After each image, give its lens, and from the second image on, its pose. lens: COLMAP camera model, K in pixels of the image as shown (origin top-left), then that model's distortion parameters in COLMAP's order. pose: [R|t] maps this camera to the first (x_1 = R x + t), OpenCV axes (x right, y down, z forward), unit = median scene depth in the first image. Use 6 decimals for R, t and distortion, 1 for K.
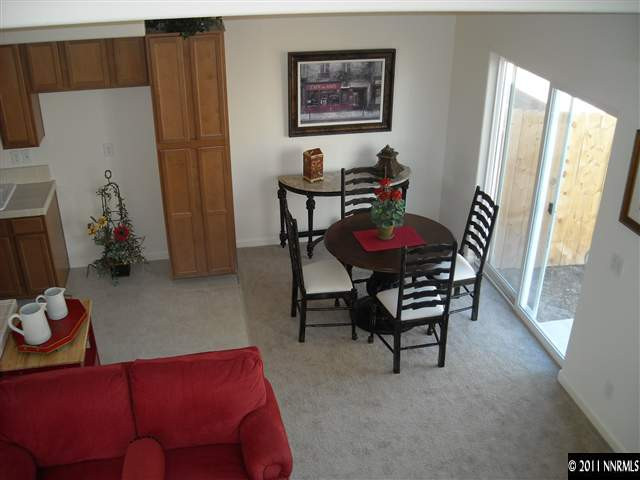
lens RADIAL K [[655.4, 0, 320.0], [0, 655.4, 240.0], [0, 0, 1]] dist [-0.125086, 0.039767]
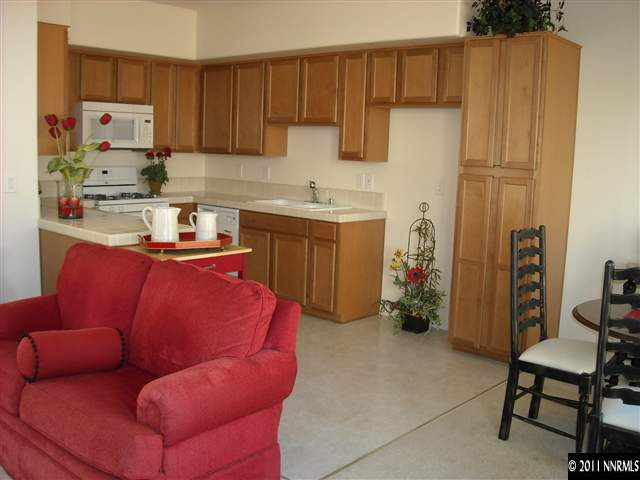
lens RADIAL K [[655.4, 0, 320.0], [0, 655.4, 240.0], [0, 0, 1]] dist [-0.125086, 0.039767]
pose [[0.588612, 0.127353, -0.798321, 0.327116], [-0.398225, 0.905066, -0.149235, 0.136154], [0.703528, 0.405754, 0.583448, 0.395075]]
